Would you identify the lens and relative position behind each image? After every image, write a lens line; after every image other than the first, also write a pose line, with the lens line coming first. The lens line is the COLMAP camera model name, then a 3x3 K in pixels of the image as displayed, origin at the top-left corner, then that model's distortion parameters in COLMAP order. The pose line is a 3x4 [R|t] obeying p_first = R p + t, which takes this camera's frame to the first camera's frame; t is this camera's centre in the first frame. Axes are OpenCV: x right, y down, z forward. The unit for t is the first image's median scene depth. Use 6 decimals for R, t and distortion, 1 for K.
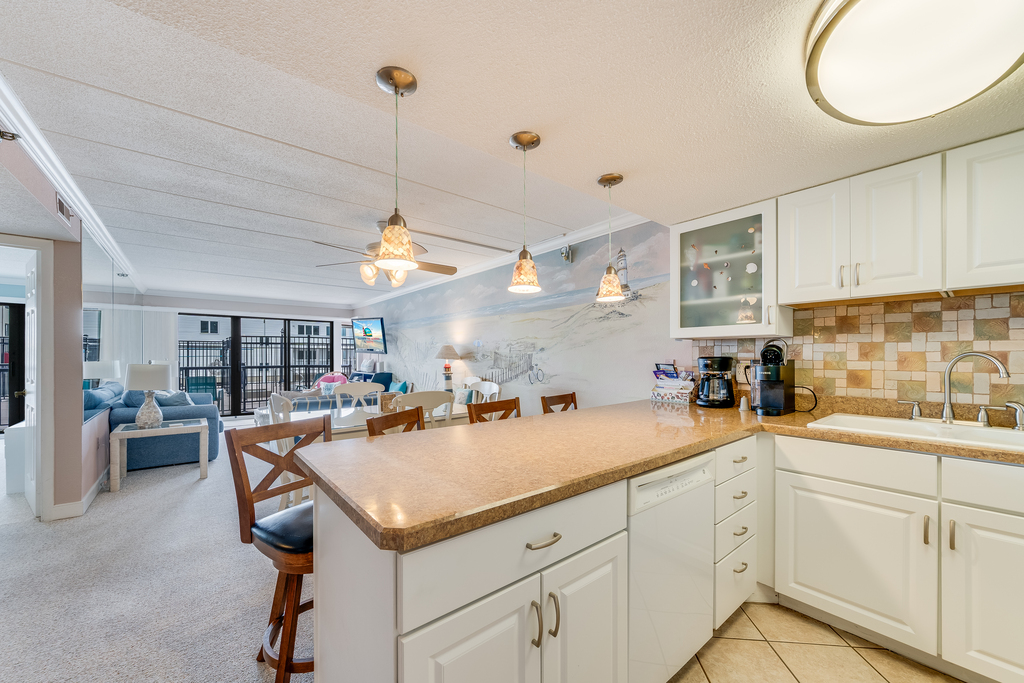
lens RADIAL K [[388.0, 0, 493.3], [0, 388.0, 355.5], [0, 0, 1]] dist [-0.007887, 0.000446]
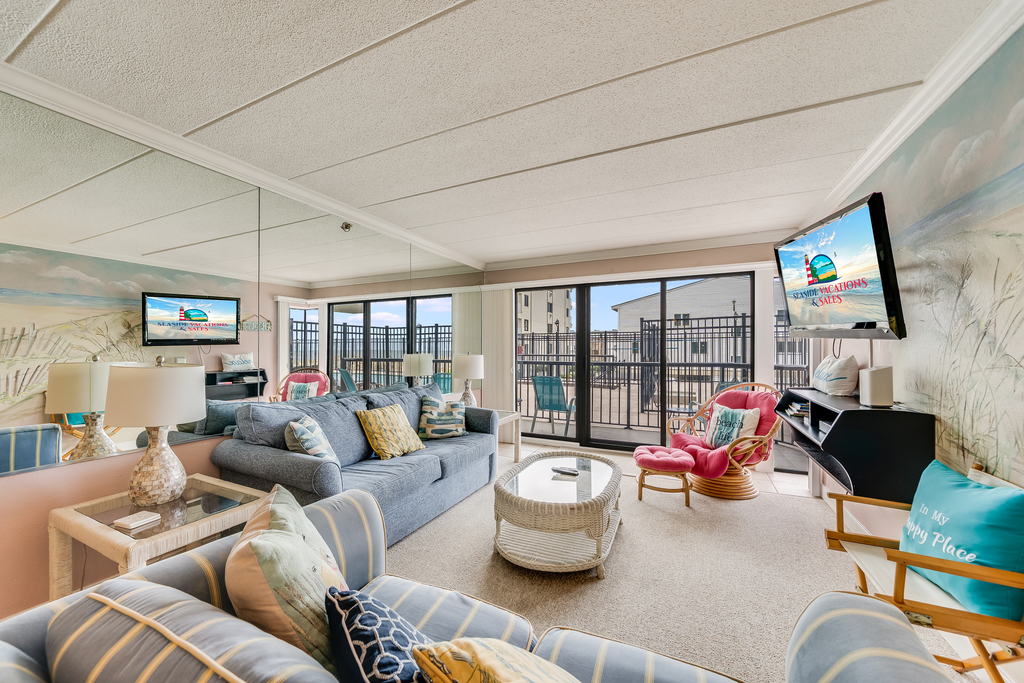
lens RADIAL K [[388.0, 0, 503.2], [0, 388.0, 343.9], [0, 0, 1]] dist [-0.007887, 0.000446]
pose [[0.441840, -0.009484, -0.897044, -0.414839], [0.000622, 0.999947, -0.010265, 0.004222], [0.897094, 0.003978, 0.441823, 1.630187]]
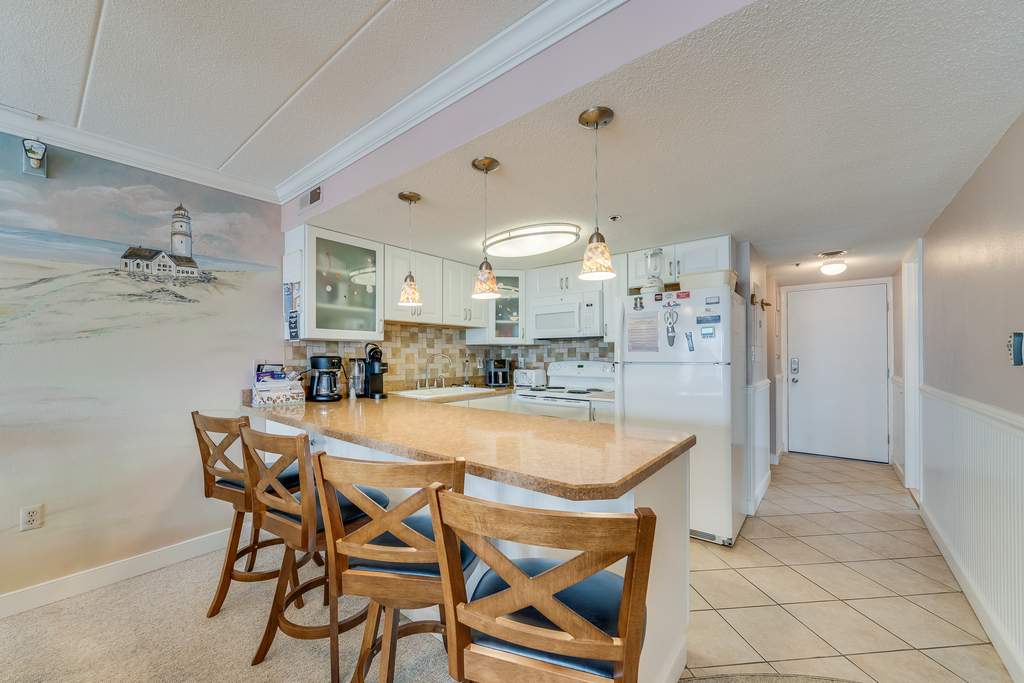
lens RADIAL K [[391.0, 0, 509.0], [0, 391.0, 352.1], [0, 0, 1]] dist [-0.007045, -0.000262]
pose [[-0.226989, 0.009833, 0.973848, -0.578844], [0.000572, 0.999950, -0.009963, 0.002261], [-0.973897, -0.001705, -0.226984, 0.663921]]
